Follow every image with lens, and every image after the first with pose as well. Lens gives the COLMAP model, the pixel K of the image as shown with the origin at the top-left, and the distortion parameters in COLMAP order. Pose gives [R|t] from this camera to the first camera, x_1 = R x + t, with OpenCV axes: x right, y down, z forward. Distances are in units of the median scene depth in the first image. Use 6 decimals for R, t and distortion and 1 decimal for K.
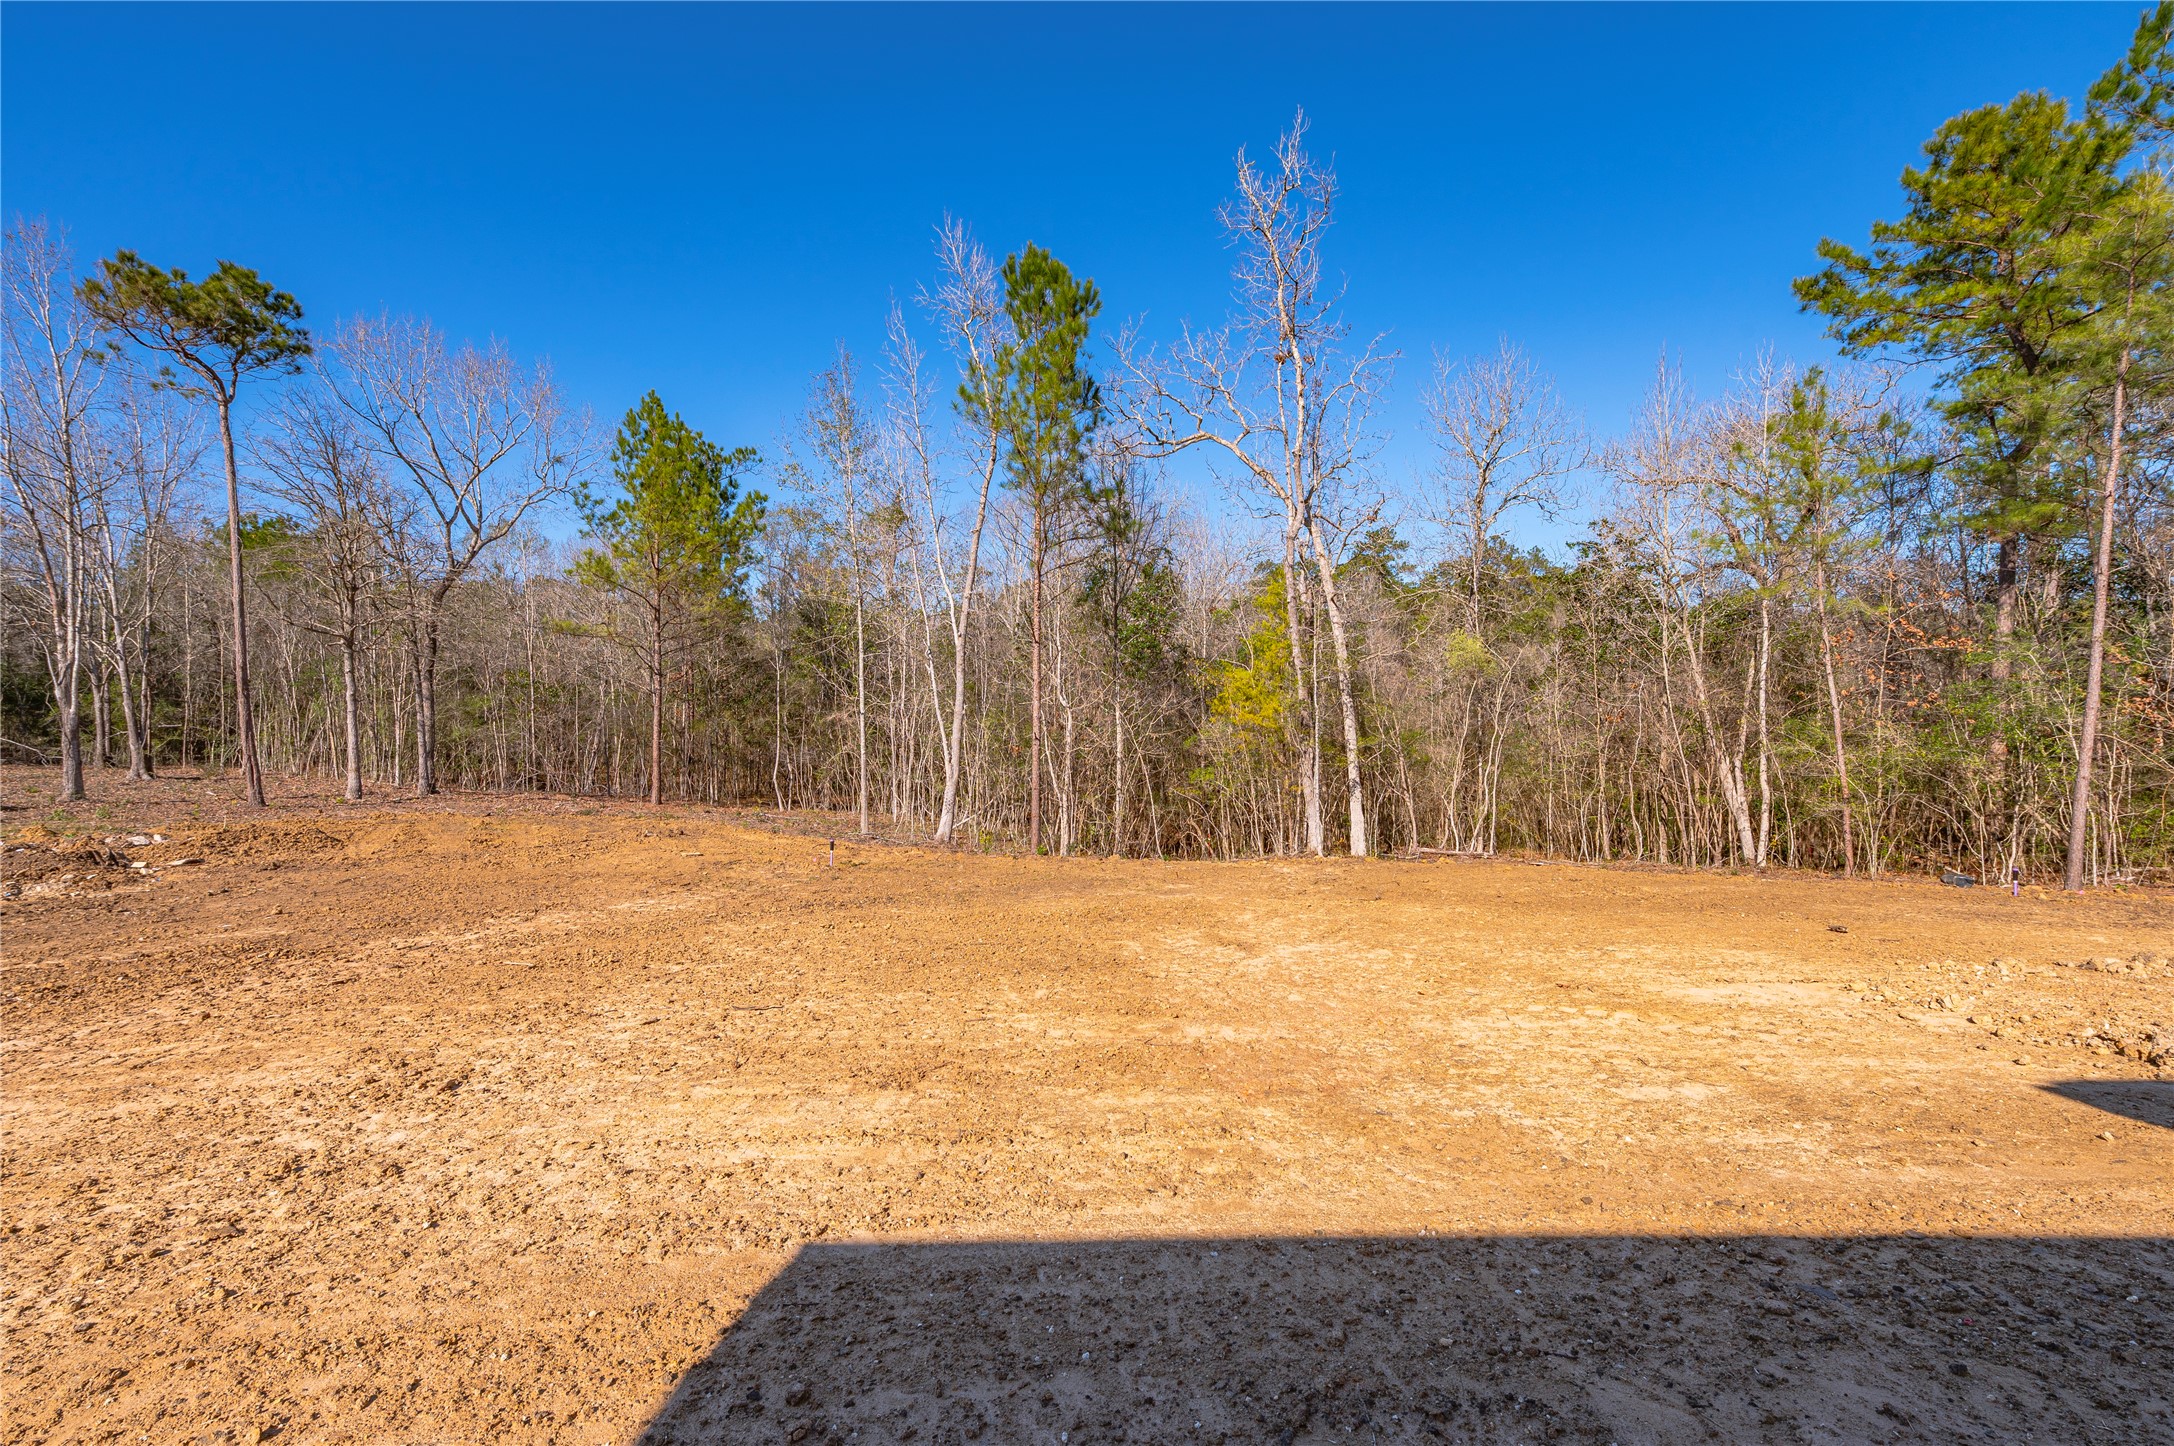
lens RADIAL K [[909.3, 0, 1078.8], [0, 909.3, 697.9], [0, 0, 1]] dist [0.016992, 0.000126]
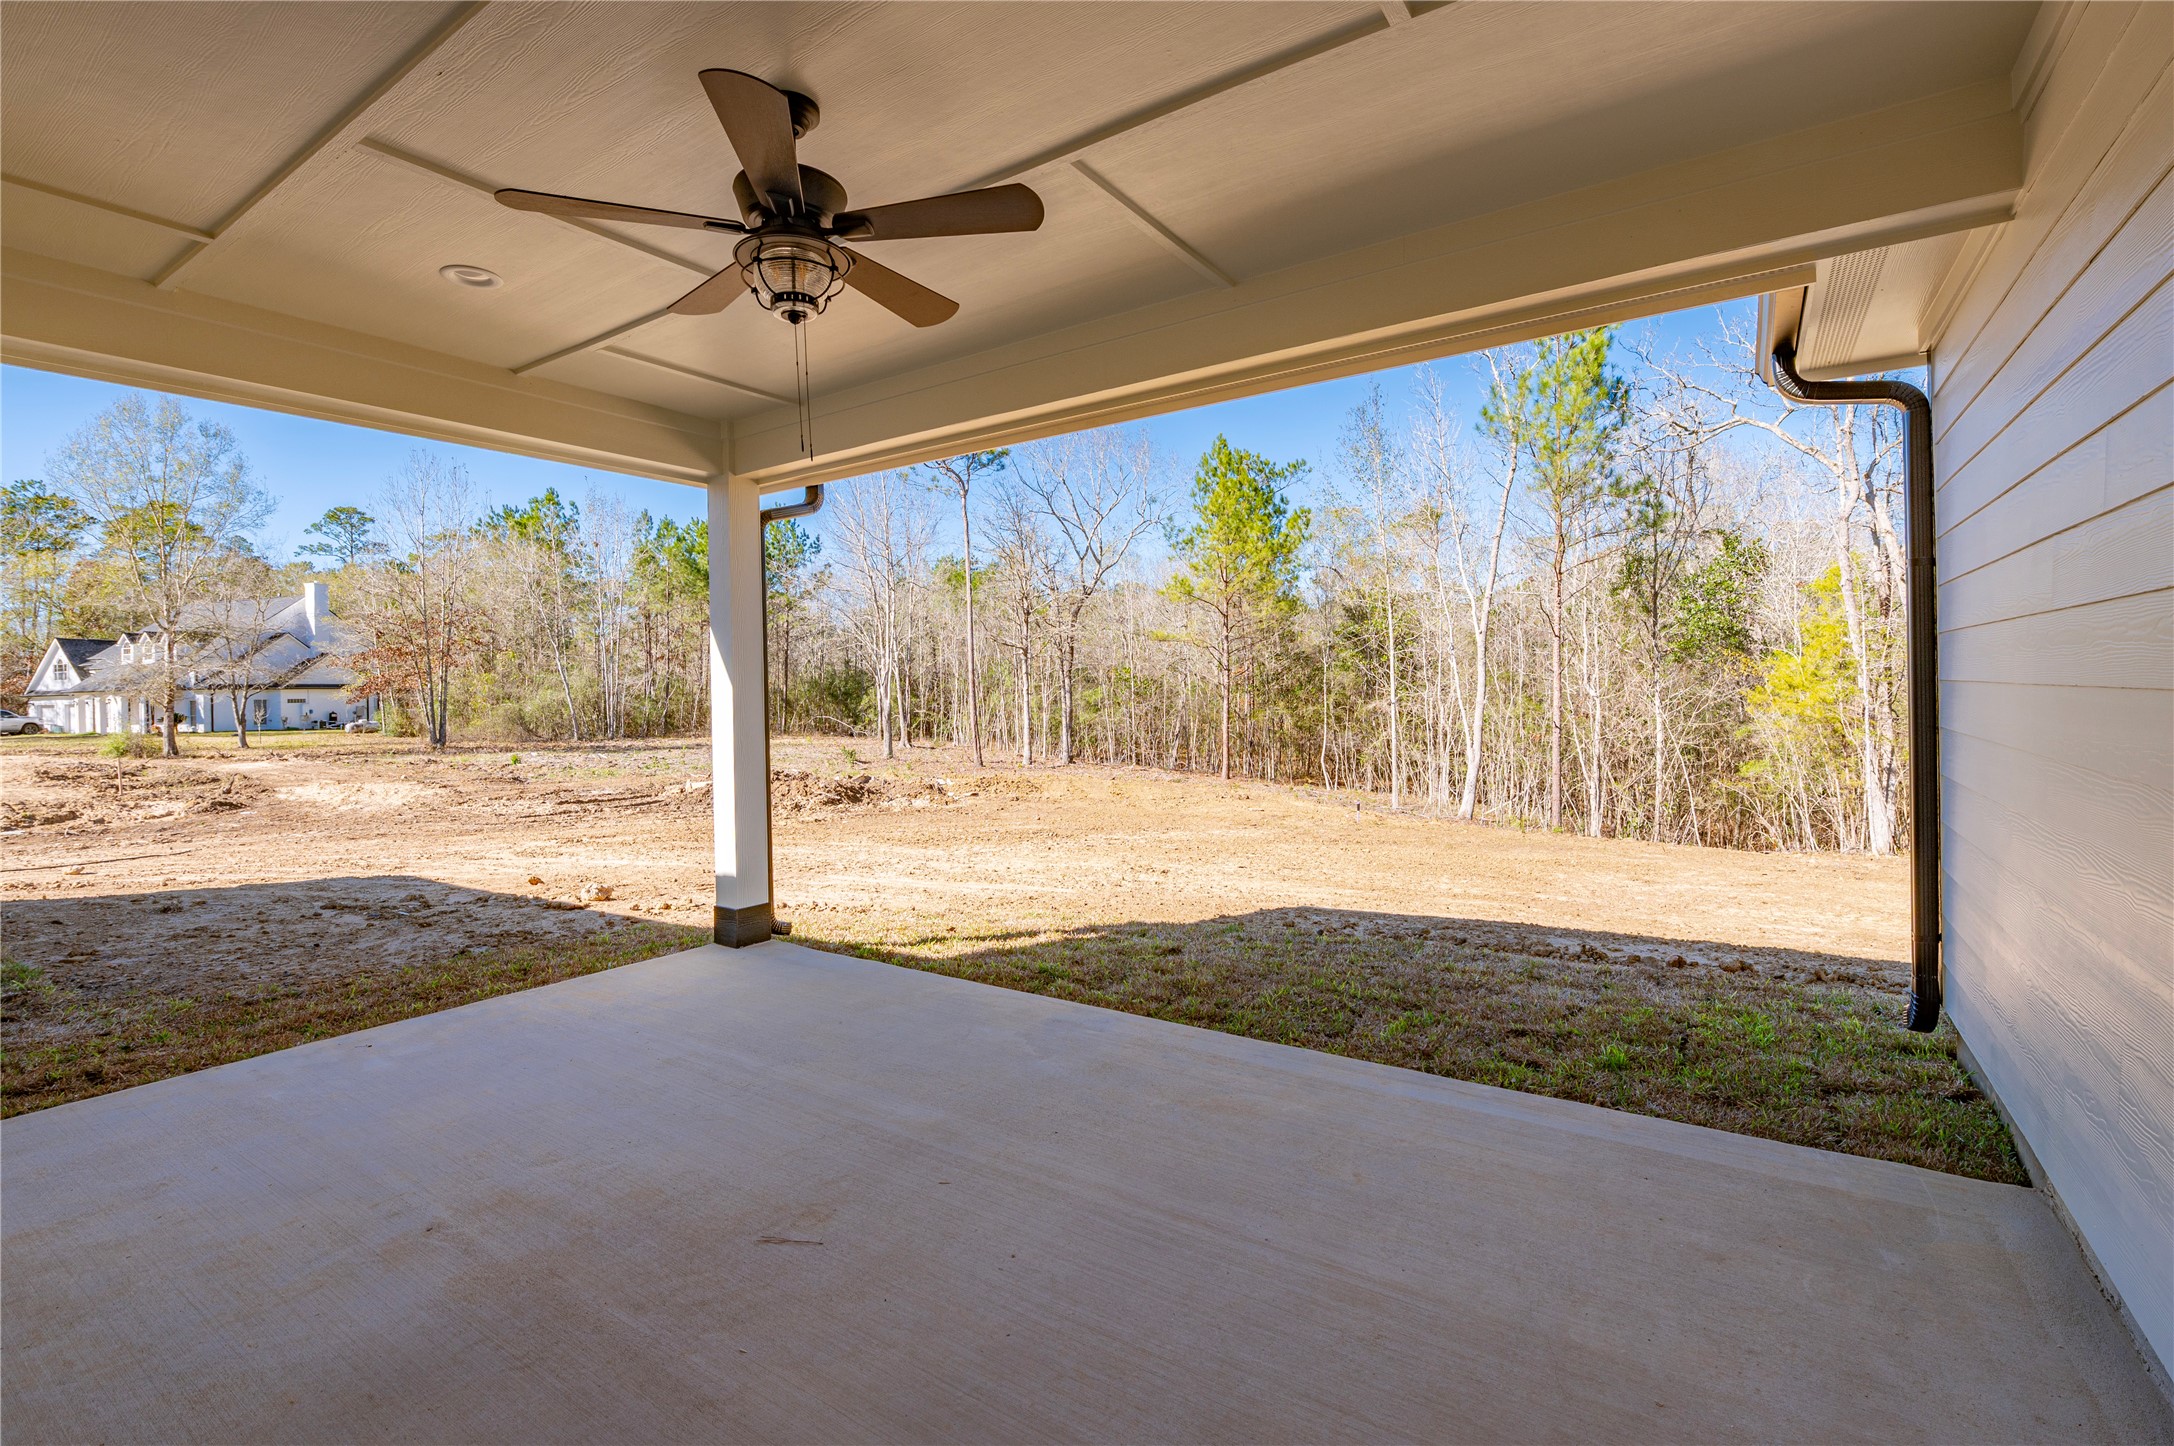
lens RADIAL K [[970.3, 0, 1088.5], [0, 970.3, 703.7], [0, 0, 1]] dist [0.020779, -0.000015]
pose [[0.845306, -0.000710, -0.534282, 0.068095], [0.010982, 0.999811, 0.016046, -0.004126], [0.534170, -0.019431, 0.845154, -0.177431]]
